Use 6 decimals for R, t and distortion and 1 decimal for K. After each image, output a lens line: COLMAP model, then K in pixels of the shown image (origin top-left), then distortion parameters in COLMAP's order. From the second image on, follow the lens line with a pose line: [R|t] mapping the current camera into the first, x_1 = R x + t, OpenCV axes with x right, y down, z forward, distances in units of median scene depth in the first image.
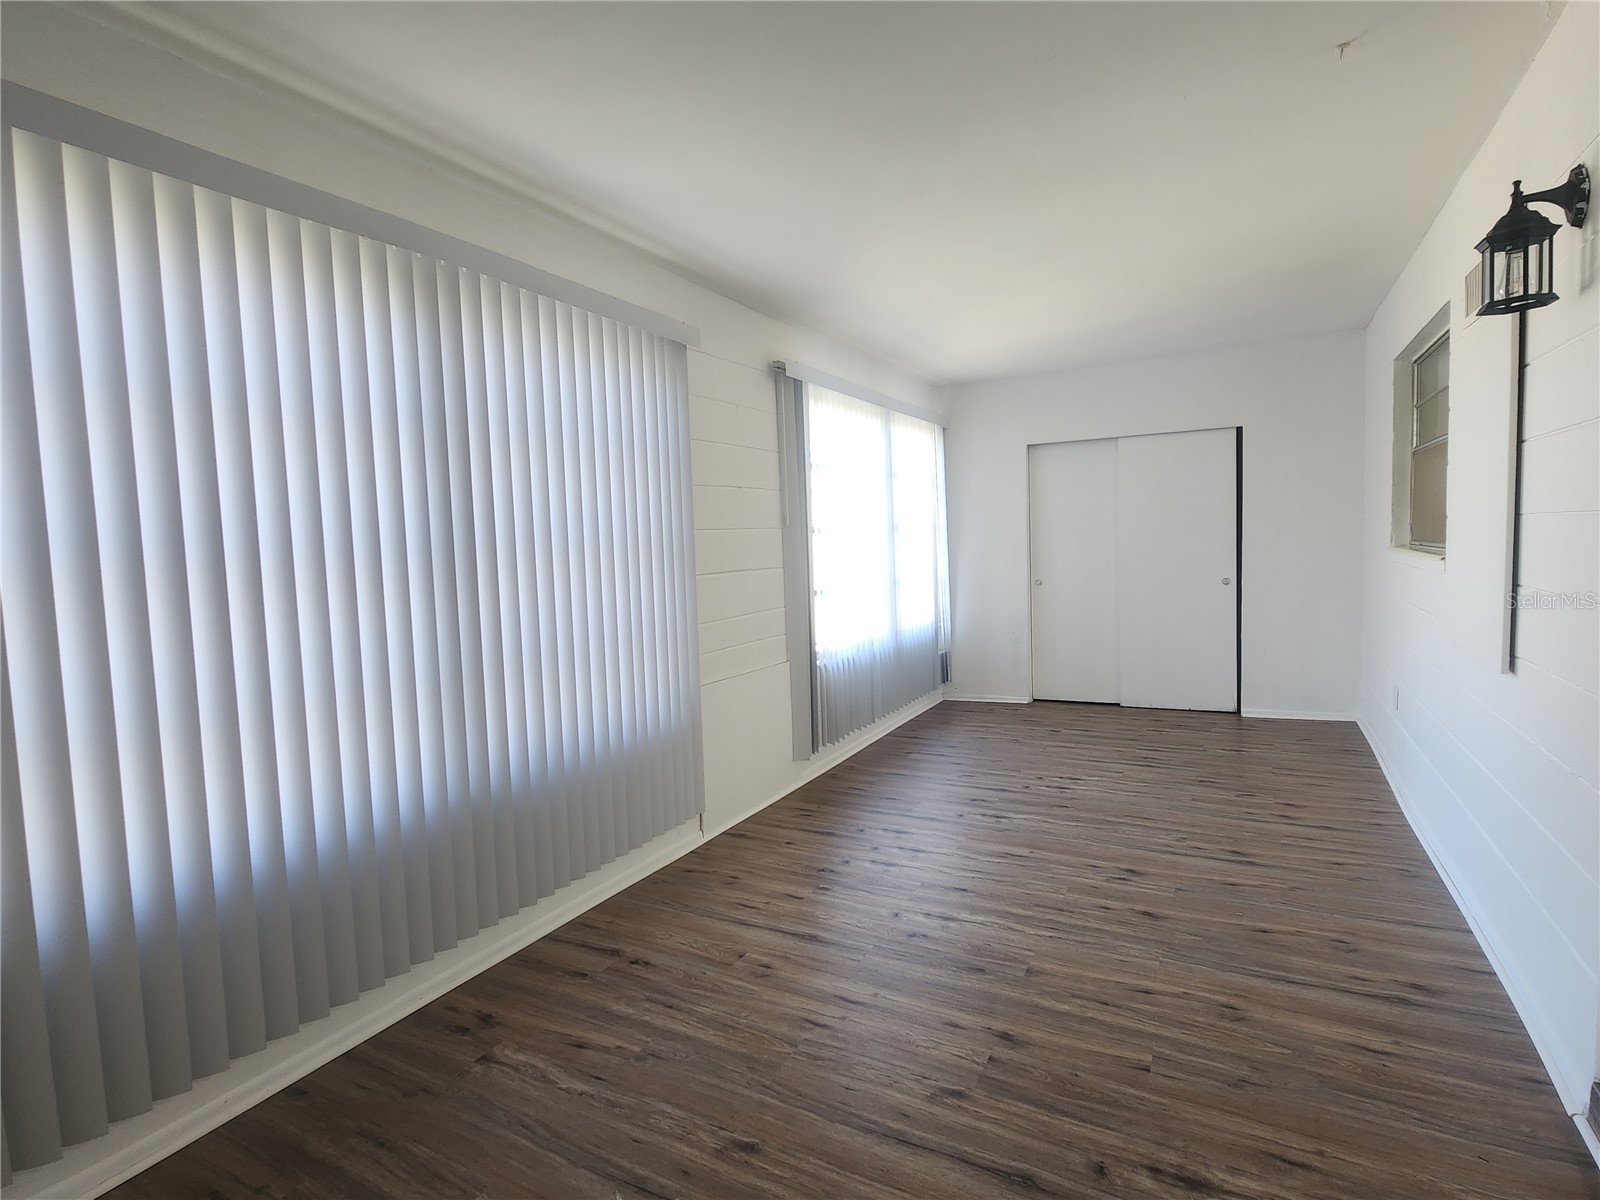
lens RADIAL K [[799.8, 0, 799.6], [0, 799.8, 591.0], [0, 0, 1]] dist [0.002263, 0.001362]
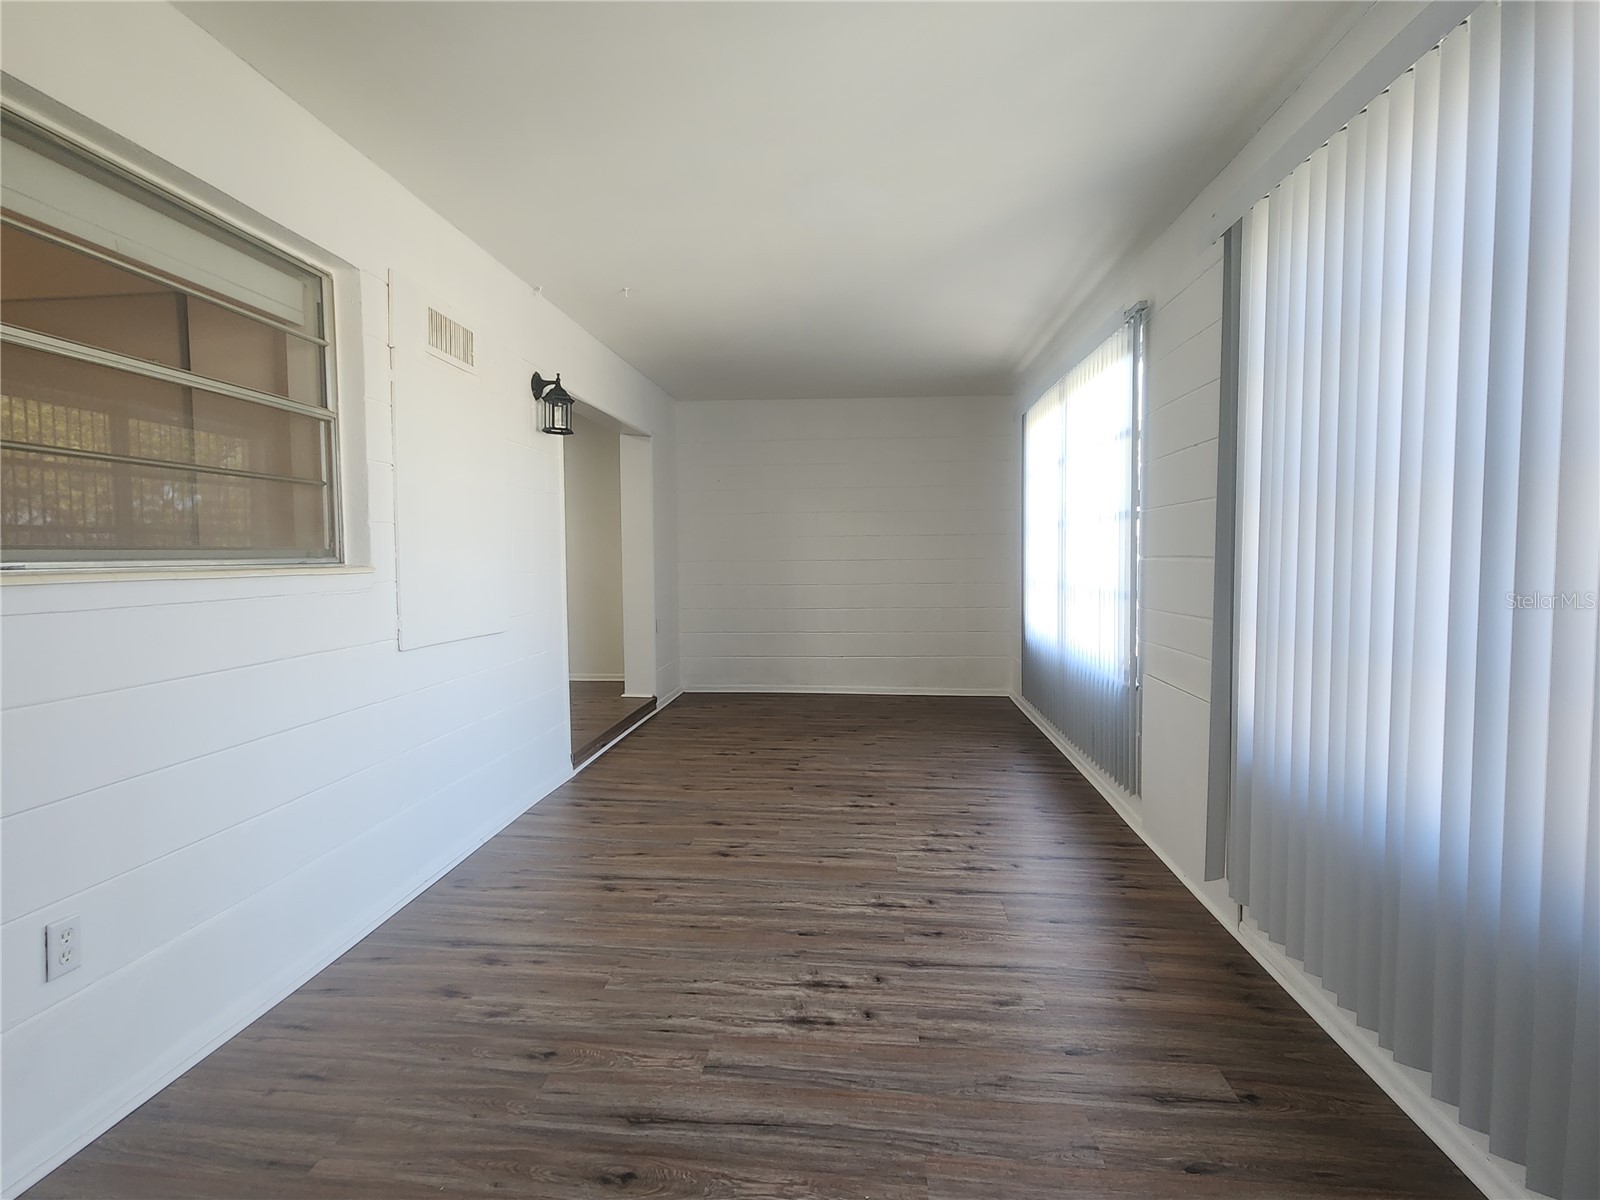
lens RADIAL K [[799.8, 0, 794.7], [0, 799.8, 600.5], [0, 0, 1]] dist [0.002263, 0.001362]
pose [[-0.915248, 0.066610, -0.397346, 0.683865], [0.014157, 0.990946, 0.133511, -0.108450], [0.402642, 0.116570, -0.907905, 1.838949]]
